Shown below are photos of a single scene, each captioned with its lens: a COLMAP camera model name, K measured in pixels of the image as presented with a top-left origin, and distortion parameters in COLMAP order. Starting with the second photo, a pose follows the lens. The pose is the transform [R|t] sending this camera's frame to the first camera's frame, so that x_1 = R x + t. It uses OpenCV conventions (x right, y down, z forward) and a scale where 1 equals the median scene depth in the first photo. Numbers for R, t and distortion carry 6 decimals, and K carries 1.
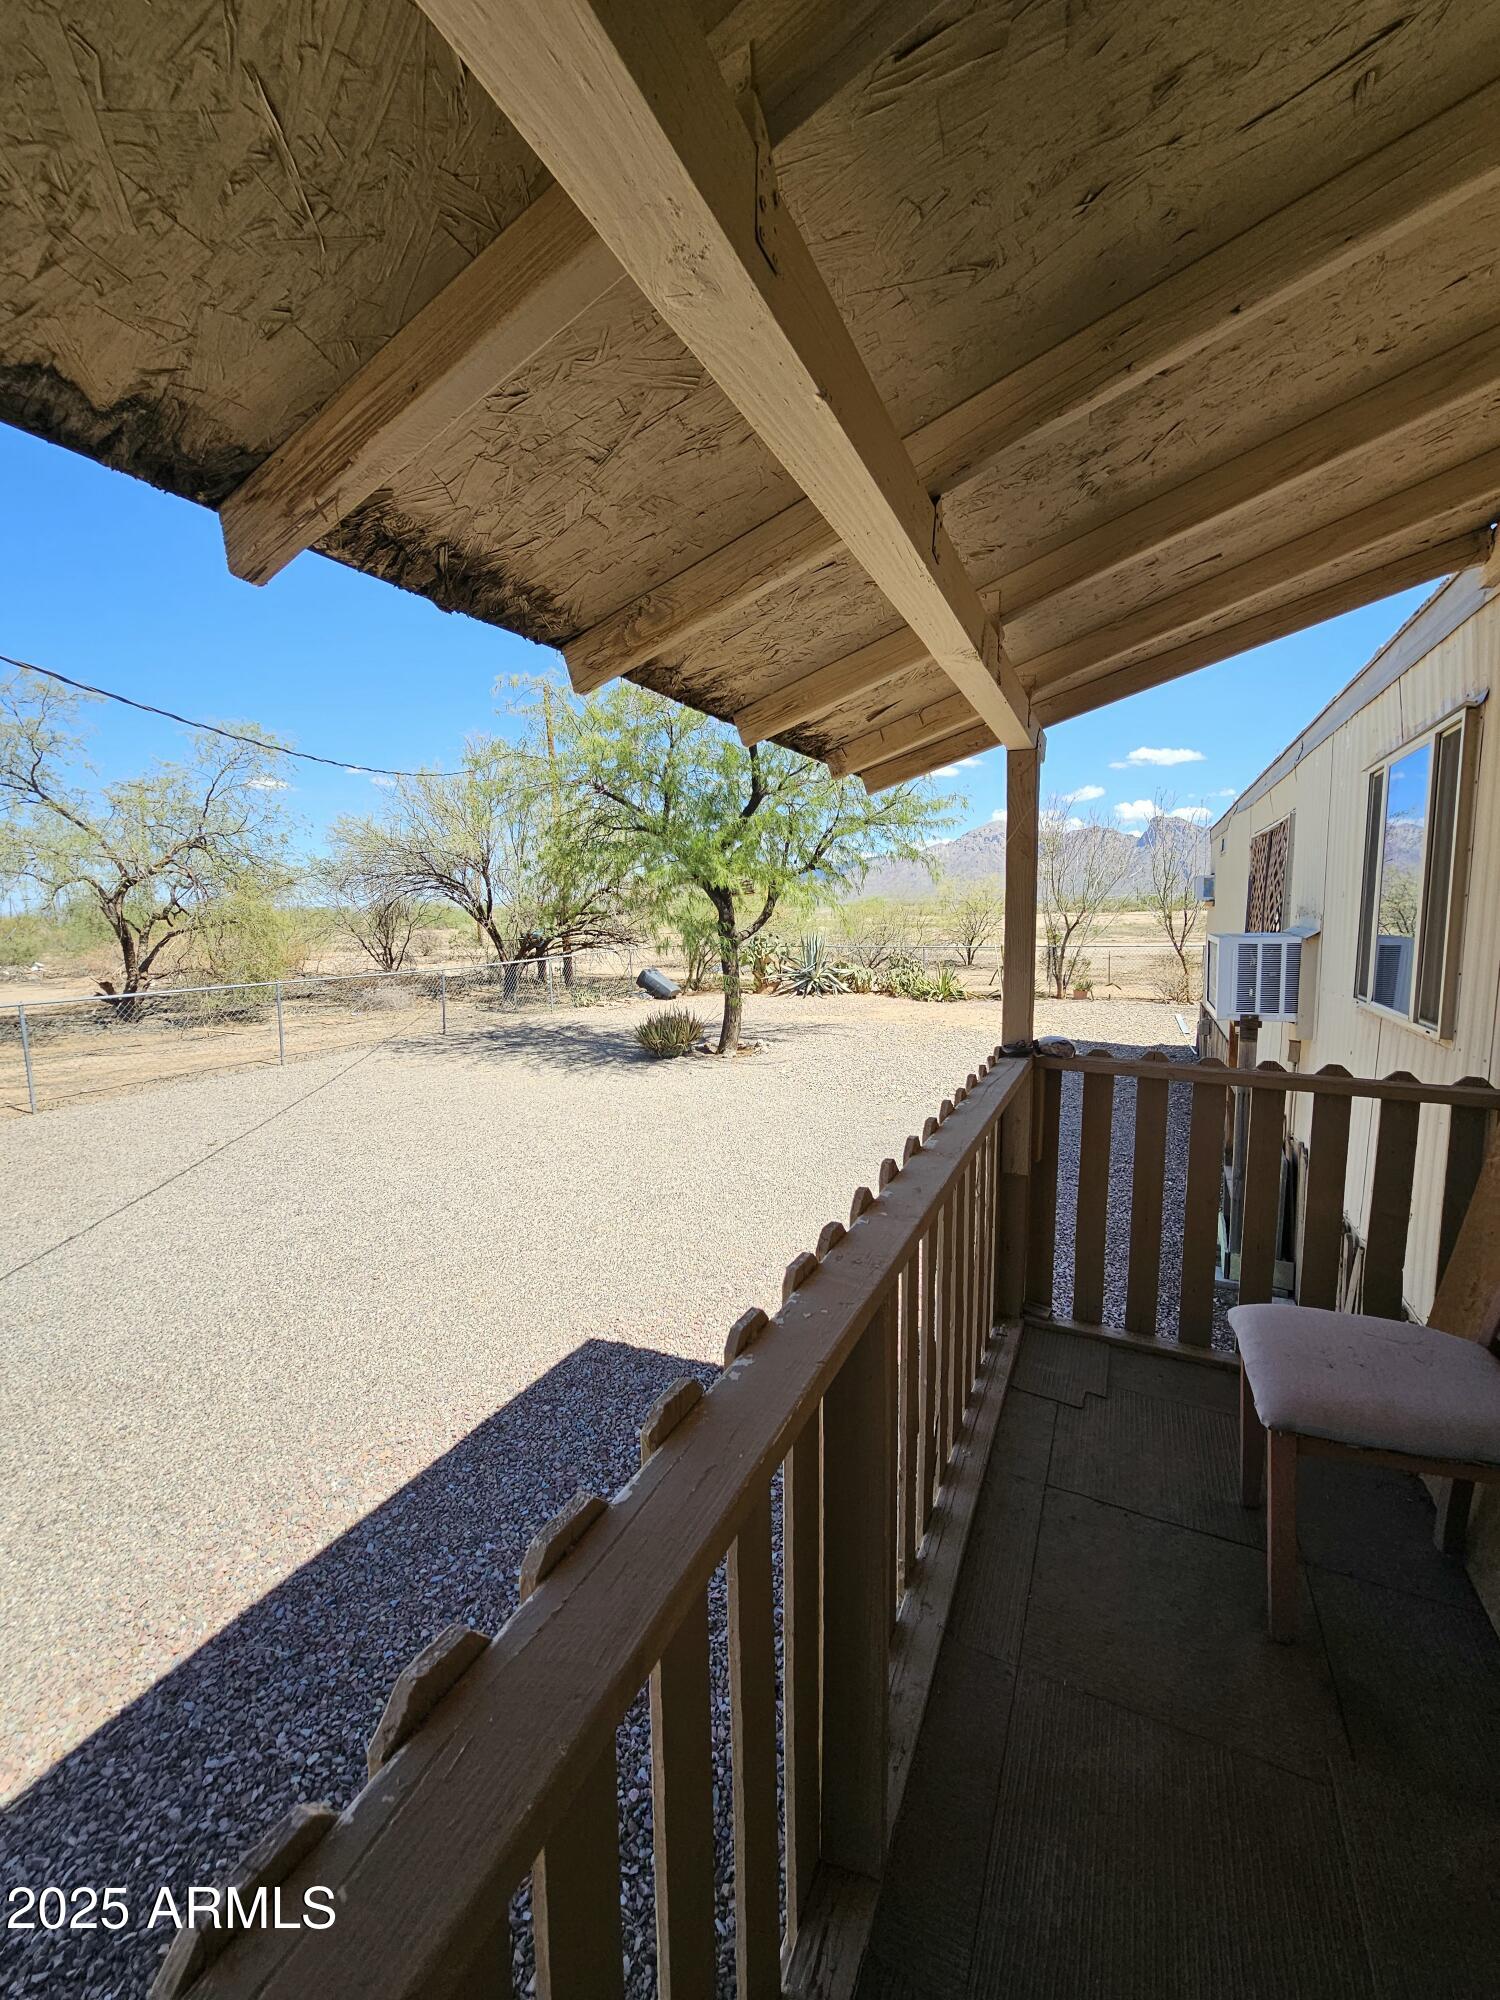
lens RADIAL K [[811.2, 0, 744.9], [0, 811.2, 994.4], [0, 0, 1]] dist [-0.001407, -0.000377]
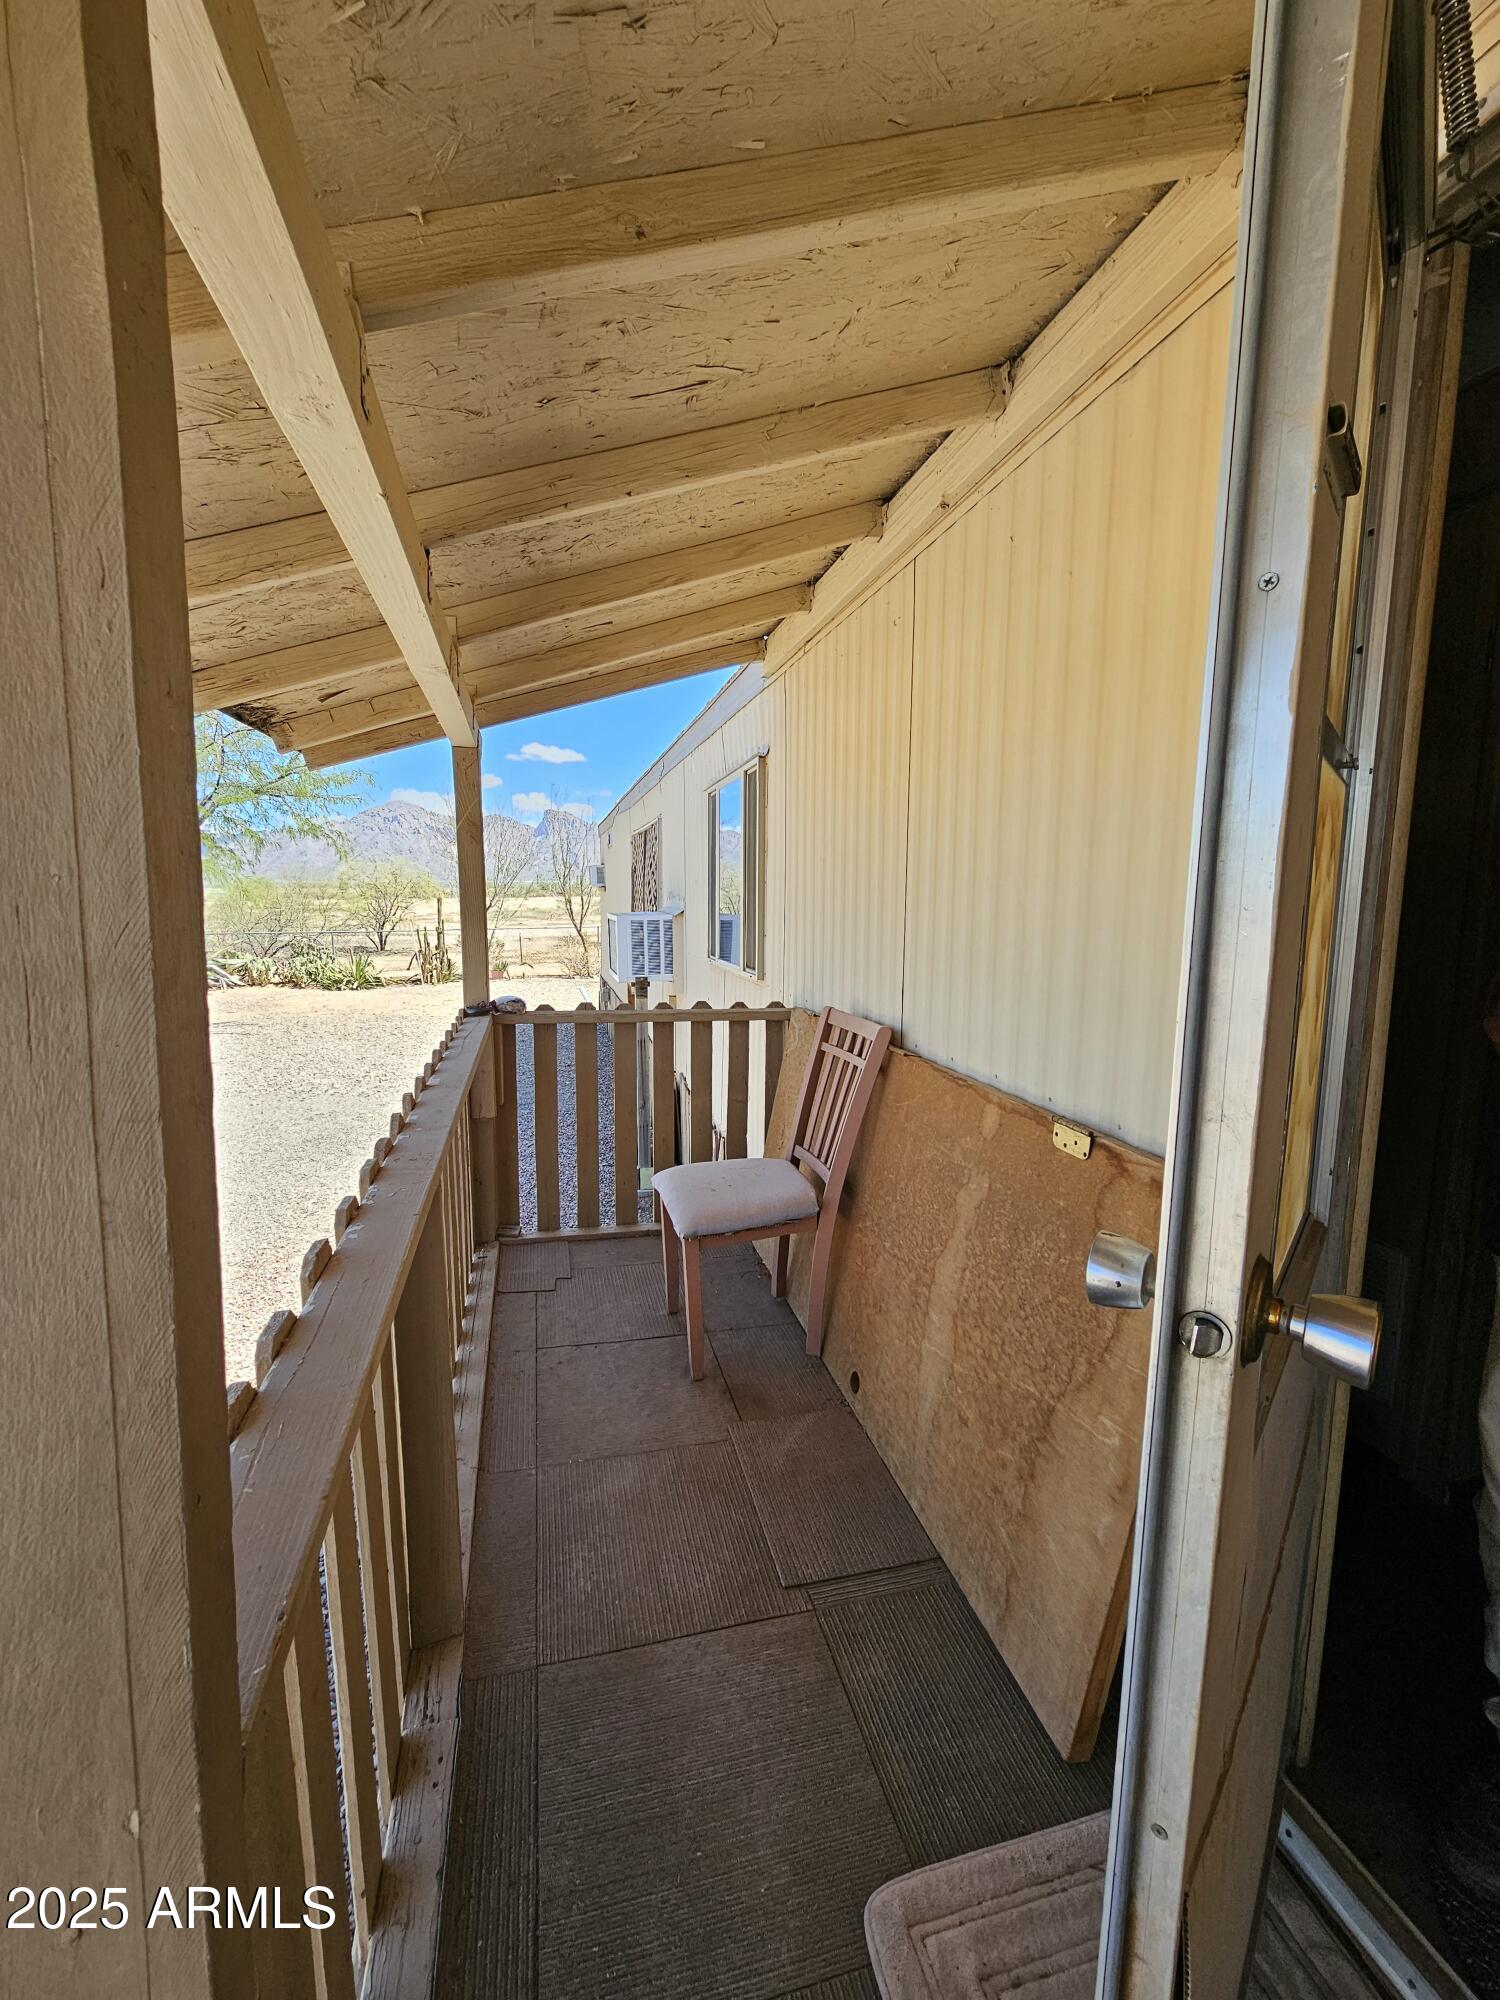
lens RADIAL K [[811.2, 0, 744.9], [0, 811.2, 994.4], [0, 0, 1]] dist [-0.001407, -0.000377]
pose [[0.767510, -0.067695, 0.637453, -0.100314], [0.055618, 0.997691, 0.038985, 0.021585], [-0.638620, 0.005533, 0.769502, -0.119269]]
